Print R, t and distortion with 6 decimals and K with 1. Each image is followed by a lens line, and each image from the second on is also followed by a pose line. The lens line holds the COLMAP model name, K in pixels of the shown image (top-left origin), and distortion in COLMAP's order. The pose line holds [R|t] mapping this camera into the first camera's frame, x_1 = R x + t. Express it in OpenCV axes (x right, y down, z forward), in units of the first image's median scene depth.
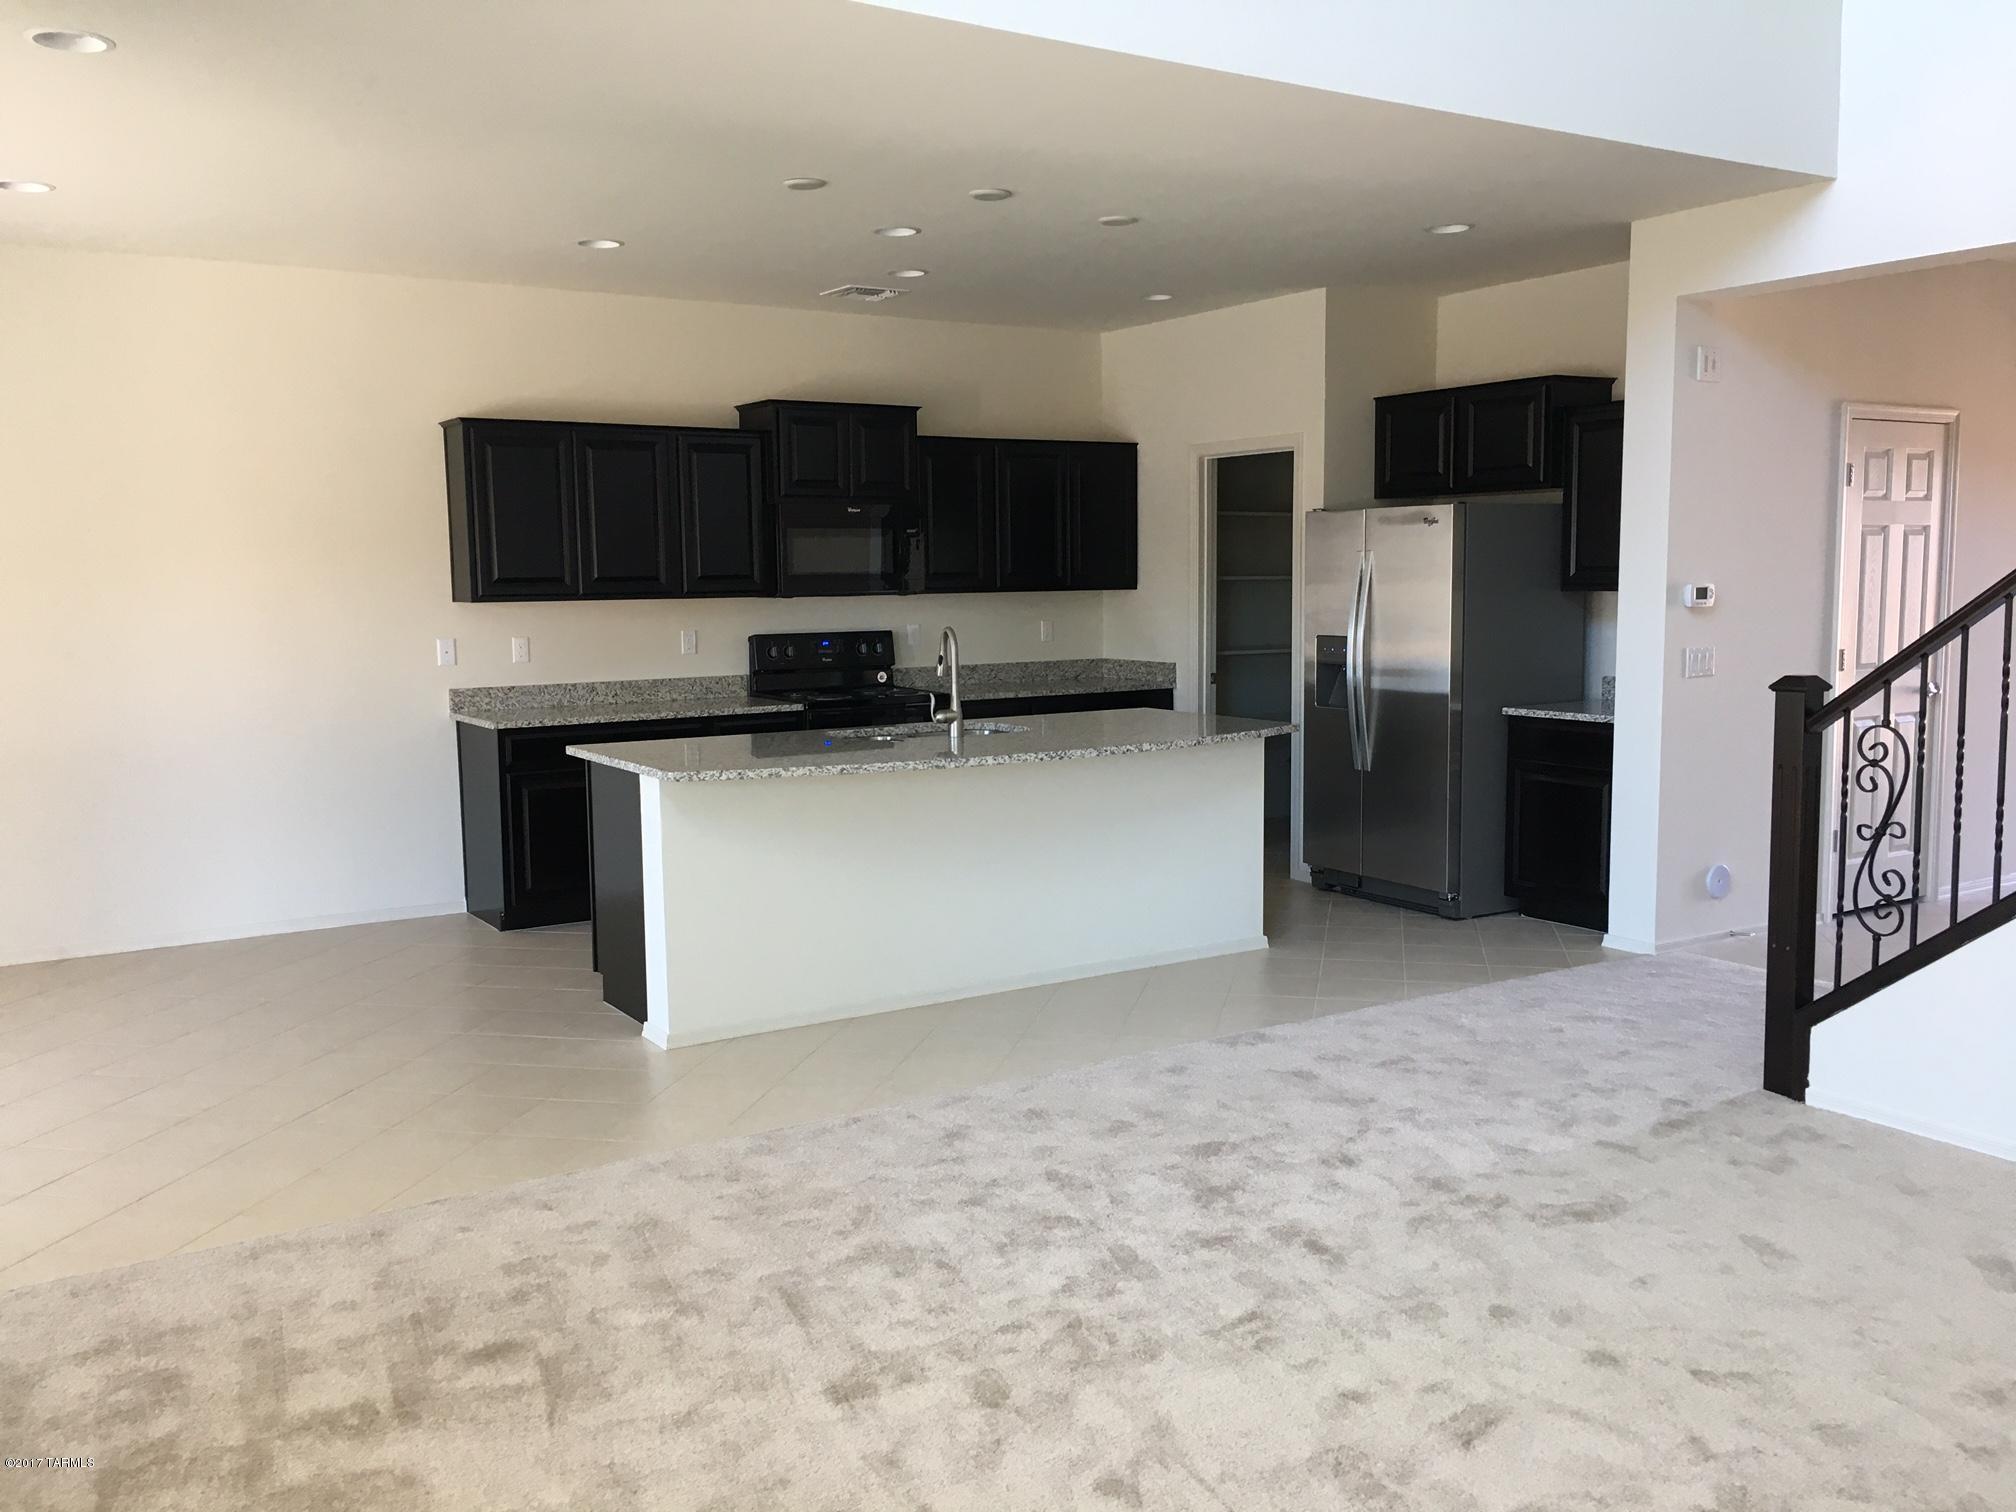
lens RADIAL K [[1739.1, 0, 1014.4], [0, 1739.1, 755.6], [0, 0, 1]] dist [0.041735, 0.010673]
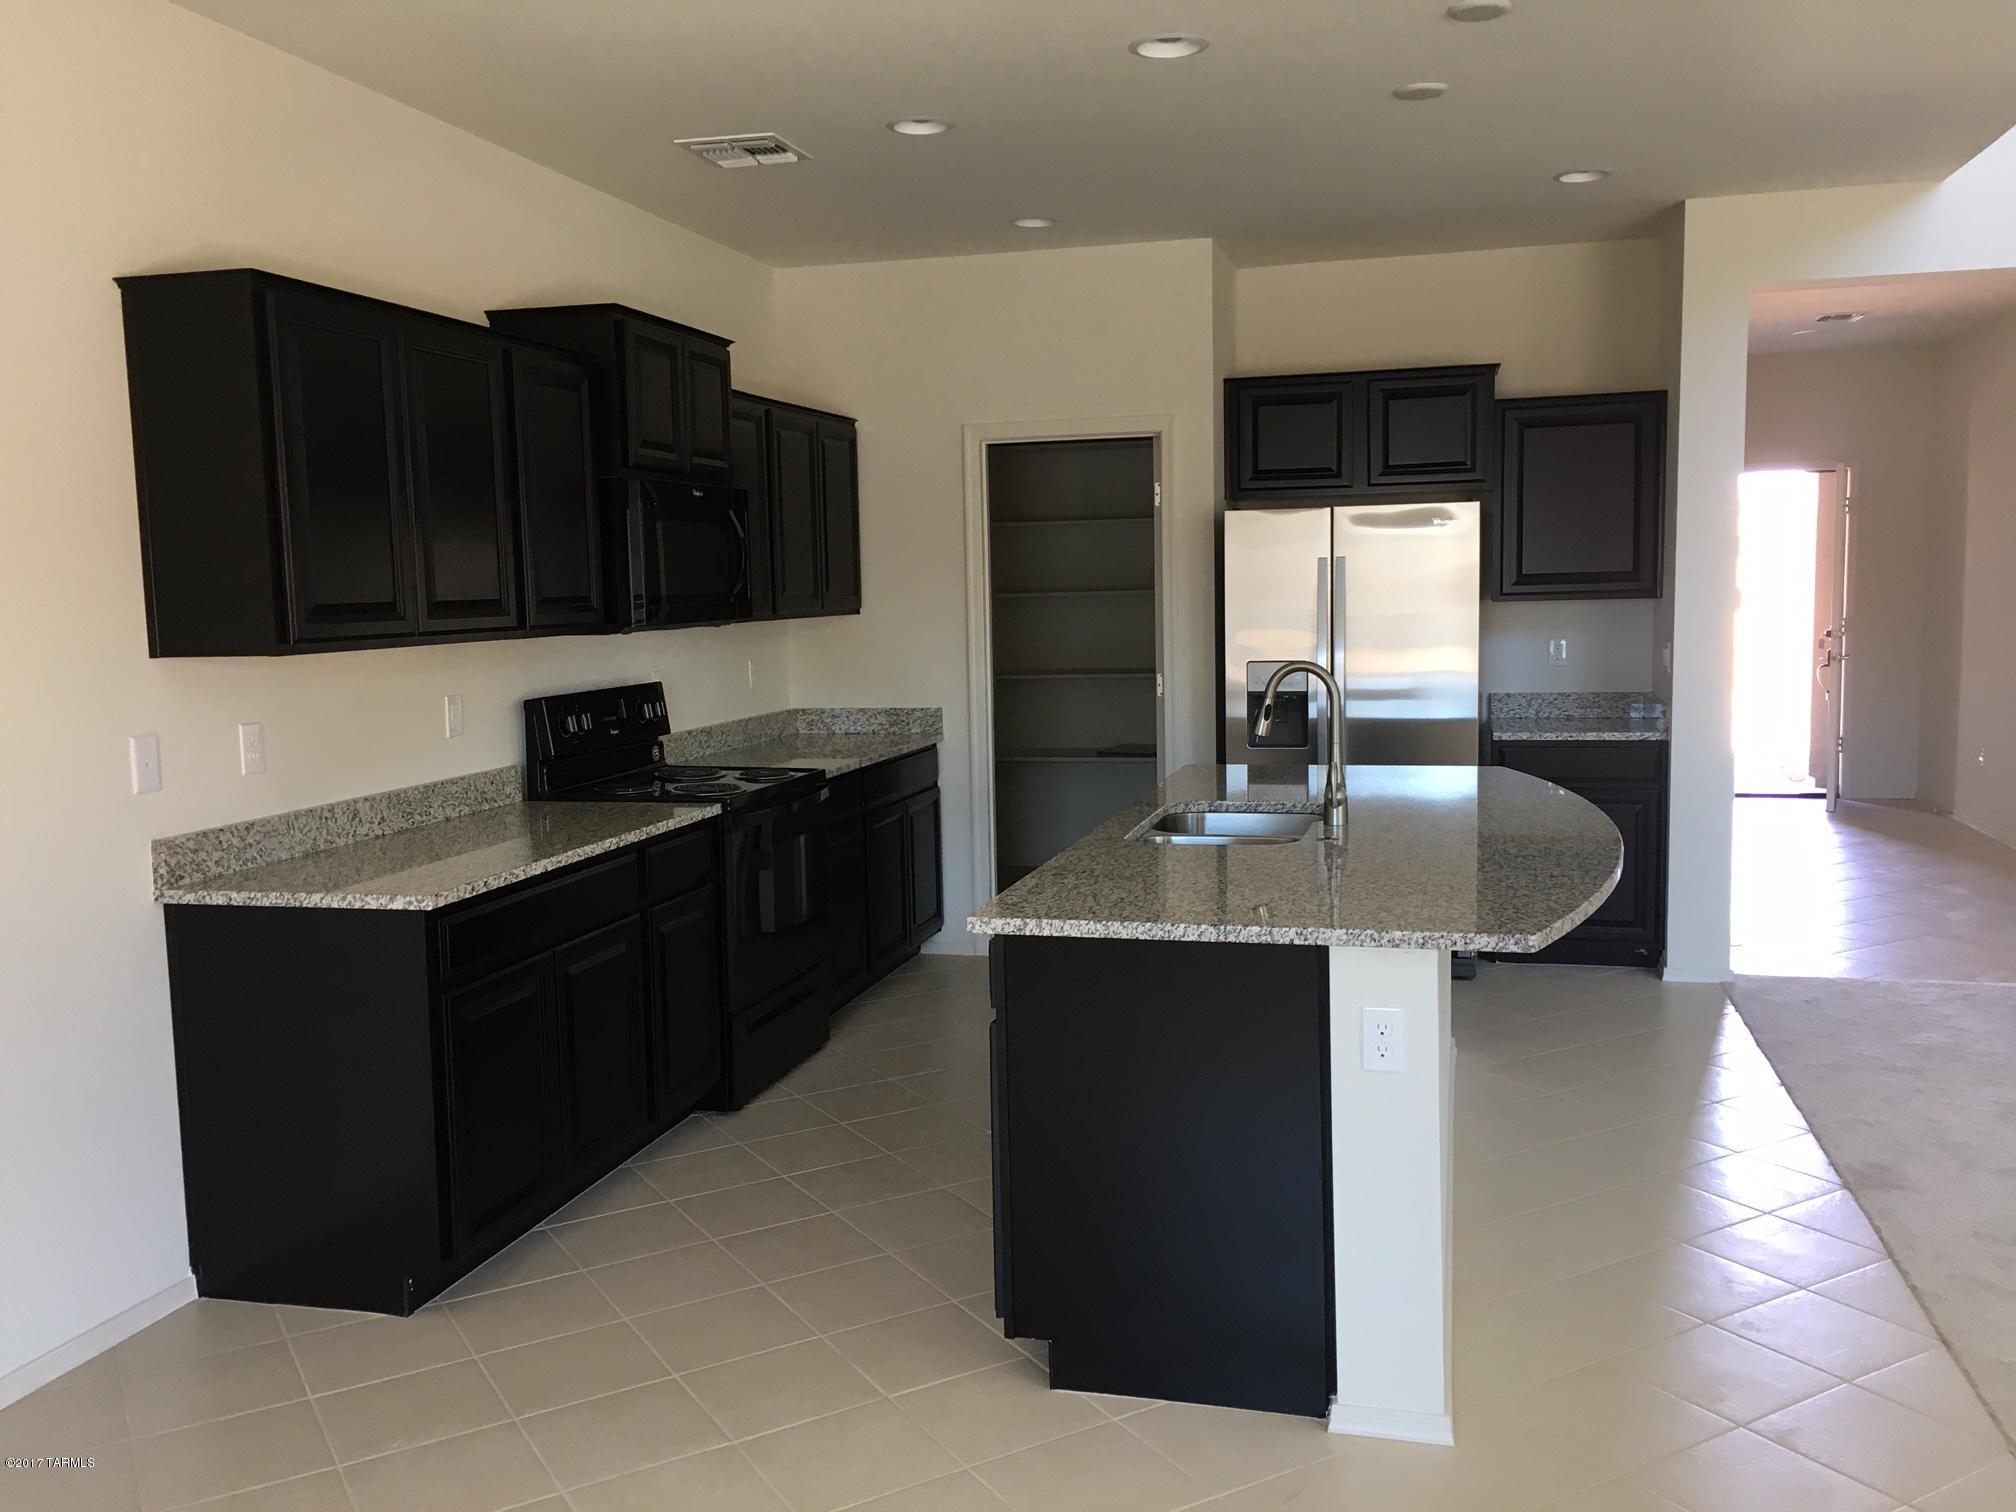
lens RADIAL K [[1739.1, 0, 1007.9], [0, 1739.1, 758.5], [0, 0, 1]] dist [0.041735, 0.010673]
pose [[0.725422, -0.074534, 0.684257, -0.453011], [0.086819, 0.996088, 0.016458, -0.045288], [-0.682807, 0.047467, 0.729055, 0.464270]]
